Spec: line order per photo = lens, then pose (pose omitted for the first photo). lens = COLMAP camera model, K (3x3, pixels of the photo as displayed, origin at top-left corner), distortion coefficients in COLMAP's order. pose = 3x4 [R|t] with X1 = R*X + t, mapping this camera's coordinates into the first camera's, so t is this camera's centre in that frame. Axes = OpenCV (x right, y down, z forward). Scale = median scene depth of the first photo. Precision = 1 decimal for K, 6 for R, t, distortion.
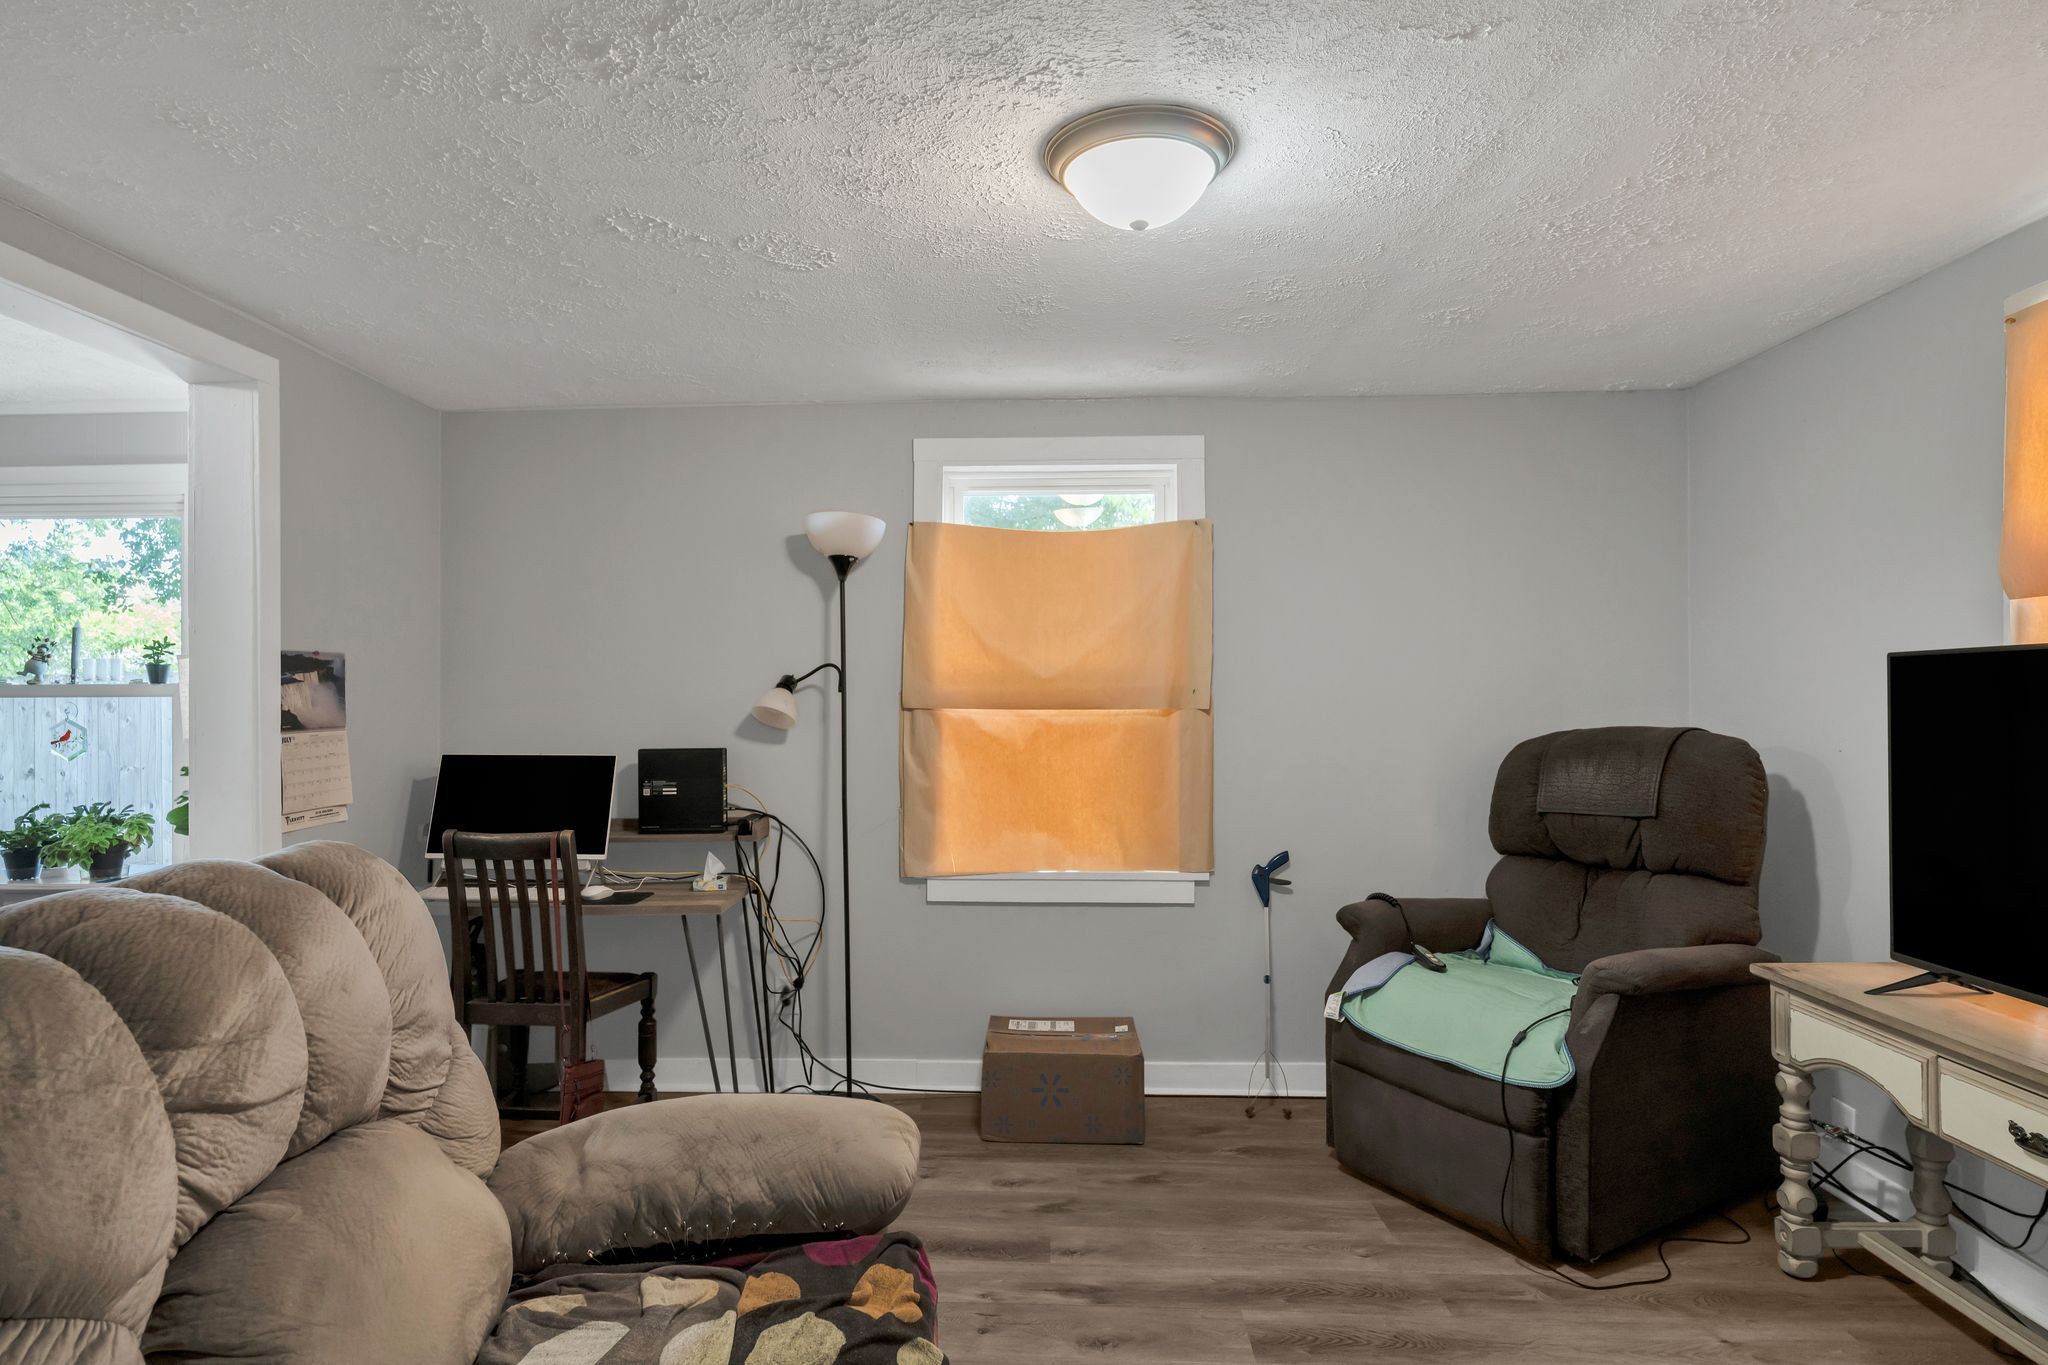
lens RADIAL K [[1128.3, 0, 1003.8], [0, 1128.3, 683.5], [0, 0, 1]] dist [-0.005318, 0.000582]
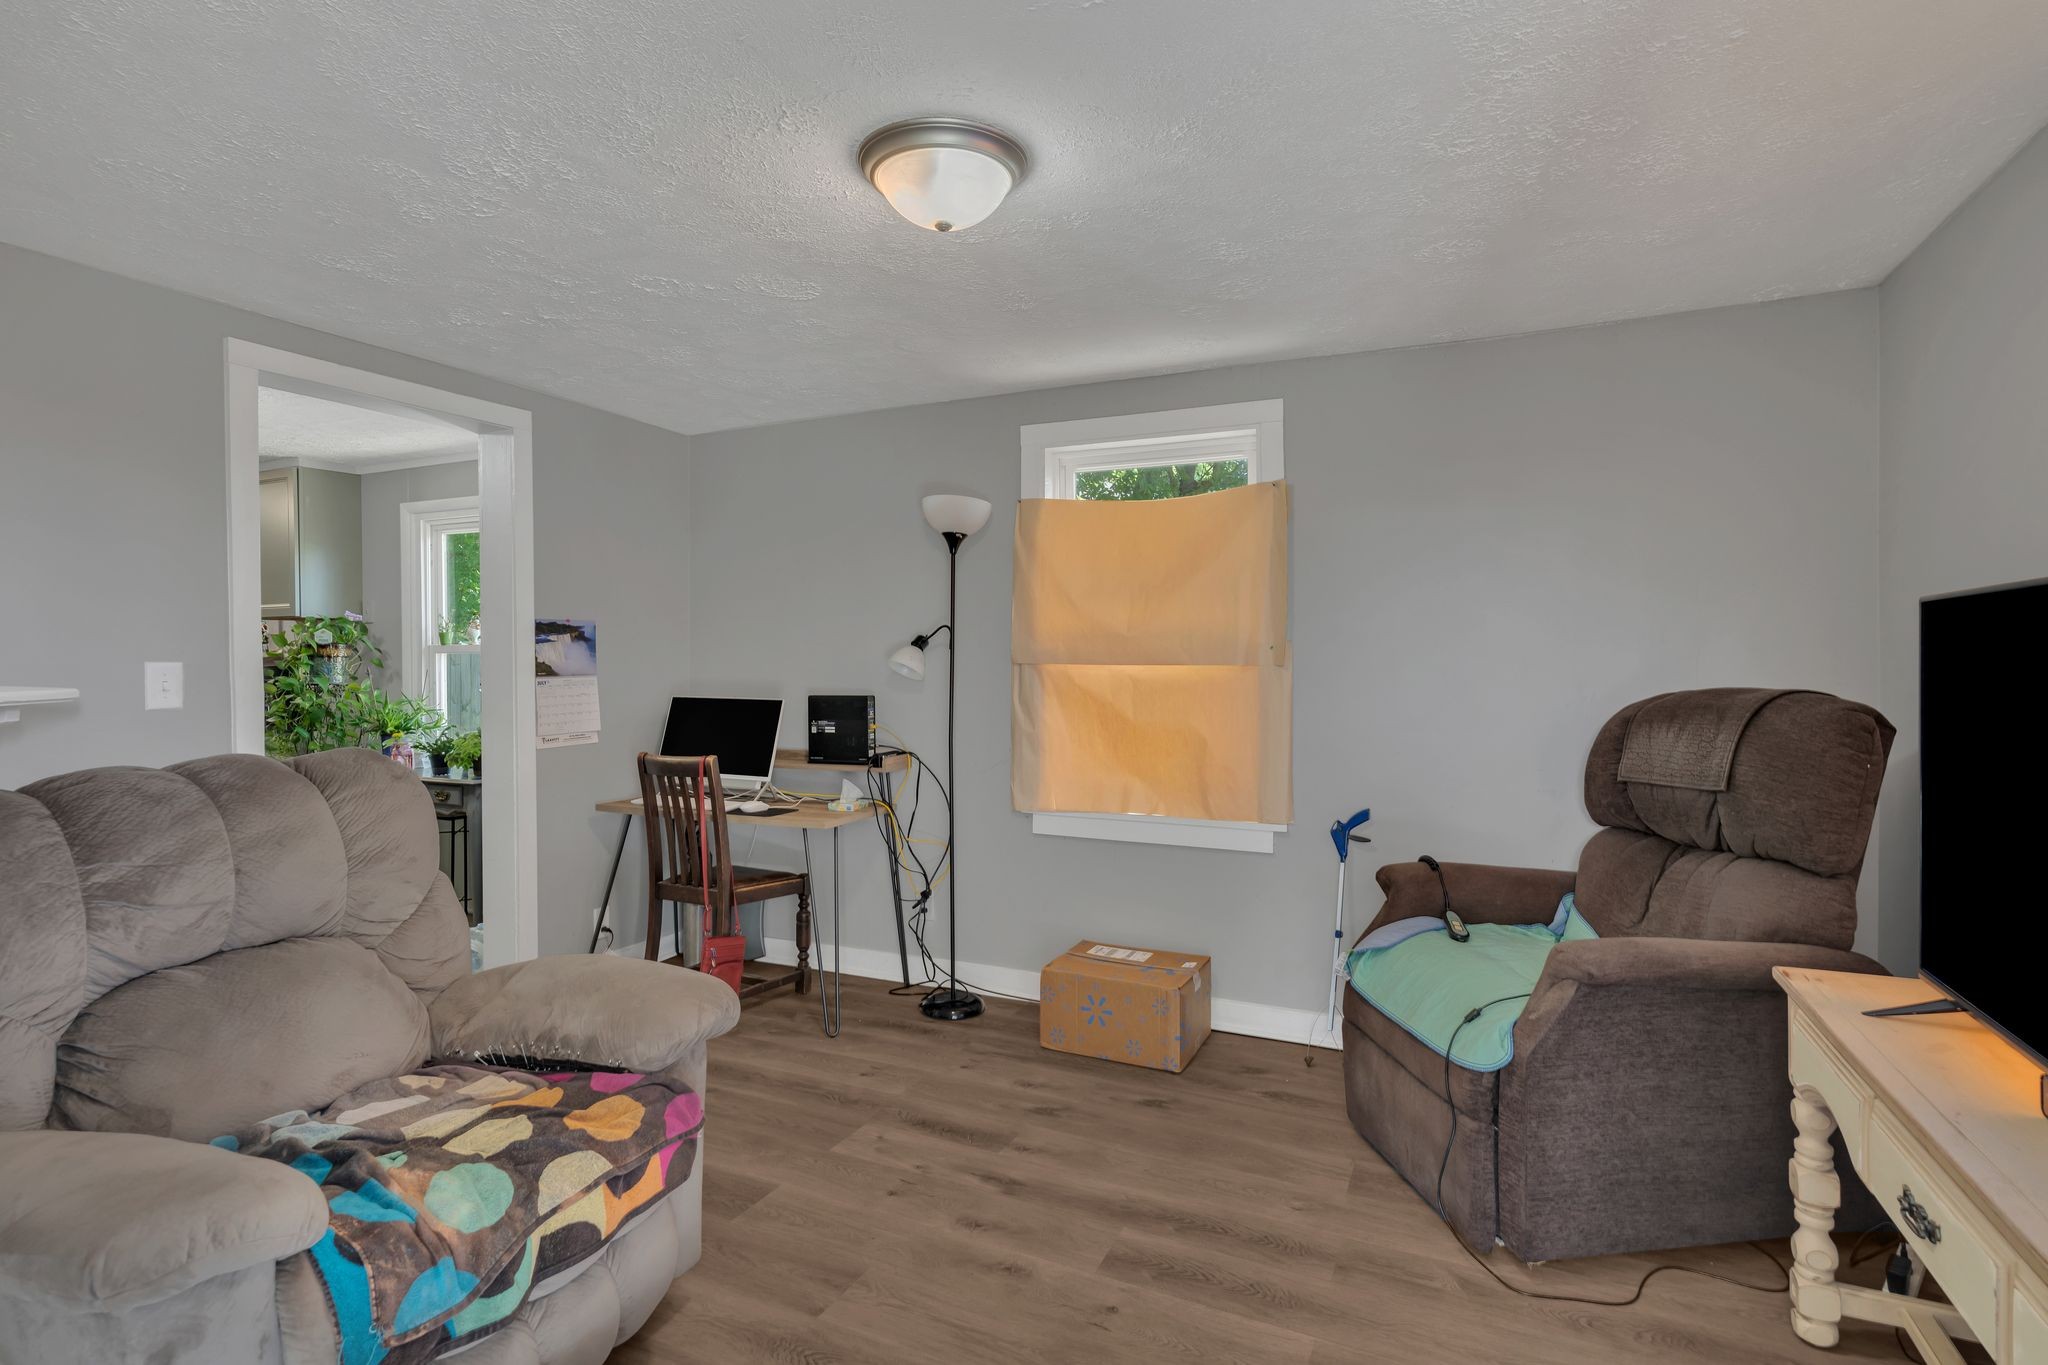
lens RADIAL K [[1013.8, 0, 1018.8], [0, 1013.8, 660.2], [0, 0, 1]] dist [-0.013145, 0.010754]
pose [[0.920390, 0.003610, -0.390985, 0.360985], [0.001484, 0.999918, 0.012724, 0.006130], [0.390999, -0.012291, 0.920309, 0.065816]]
